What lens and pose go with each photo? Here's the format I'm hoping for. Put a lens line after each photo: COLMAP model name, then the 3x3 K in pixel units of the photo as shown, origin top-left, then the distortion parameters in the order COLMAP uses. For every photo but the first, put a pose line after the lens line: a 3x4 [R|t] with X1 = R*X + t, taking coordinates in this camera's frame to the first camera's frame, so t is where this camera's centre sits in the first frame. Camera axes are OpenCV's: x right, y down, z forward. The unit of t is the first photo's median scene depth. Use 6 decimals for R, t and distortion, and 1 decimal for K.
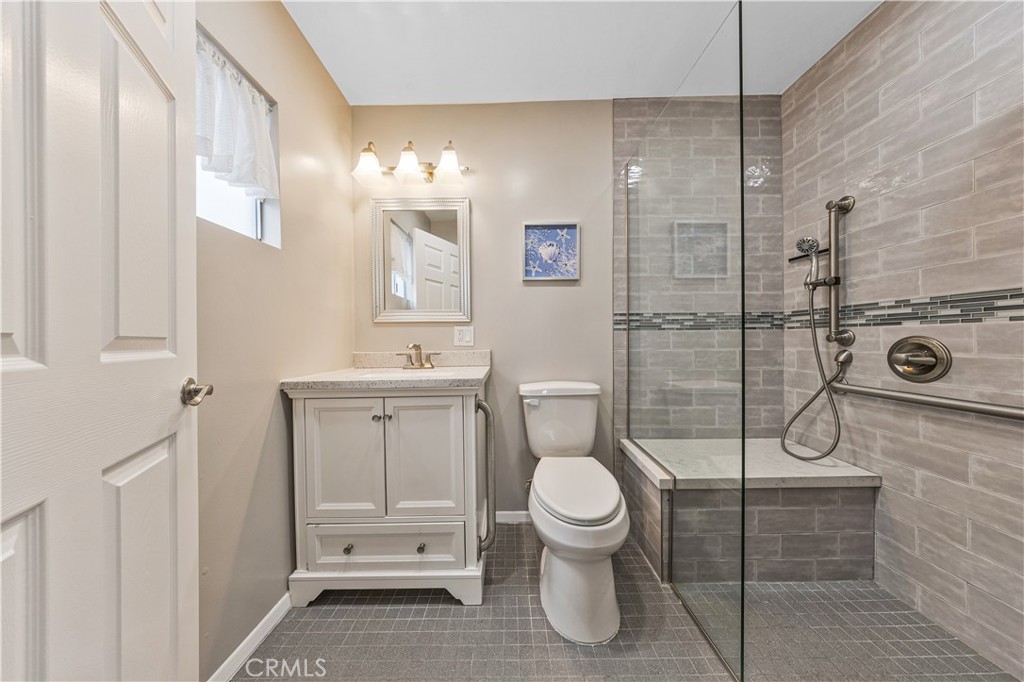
lens RADIAL K [[299.8, 0, 510.7], [0, 299.8, 341.3], [0, 0, 1]] dist [-0.002755, 0.000248]
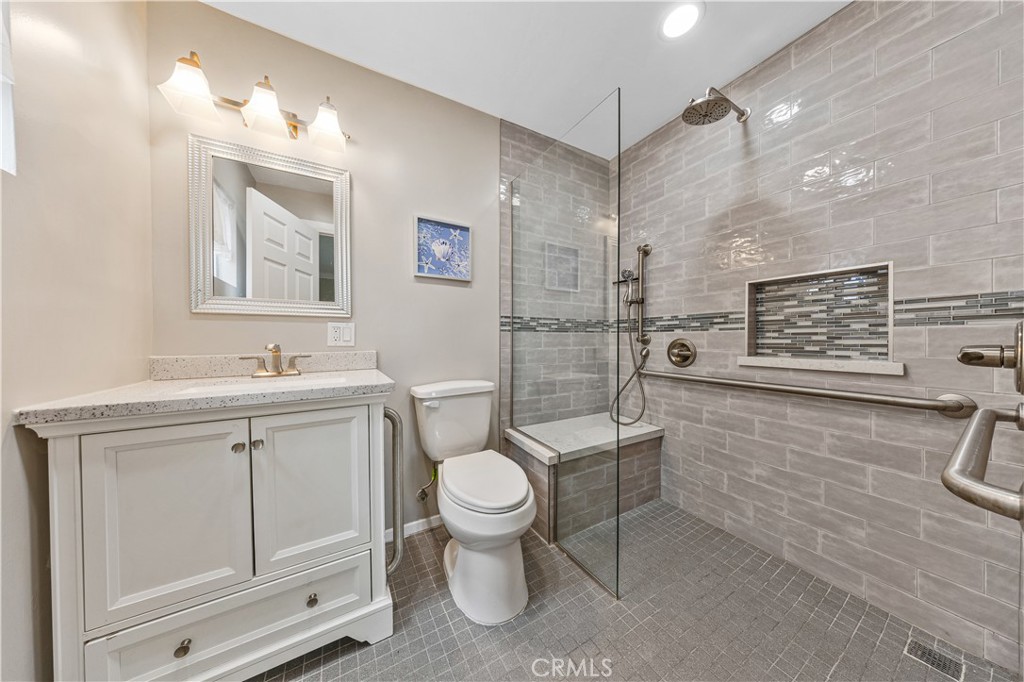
lens RADIAL K [[299.8, 0, 510.5], [0, 299.8, 340.9], [0, 0, 1]] dist [-0.002755, 0.000248]
pose [[0.867350, 0.003320, 0.497687, -0.224141], [-0.004209, 0.999991, 0.000665, -0.002302], [-0.497680, -0.002672, 0.867356, 0.046491]]
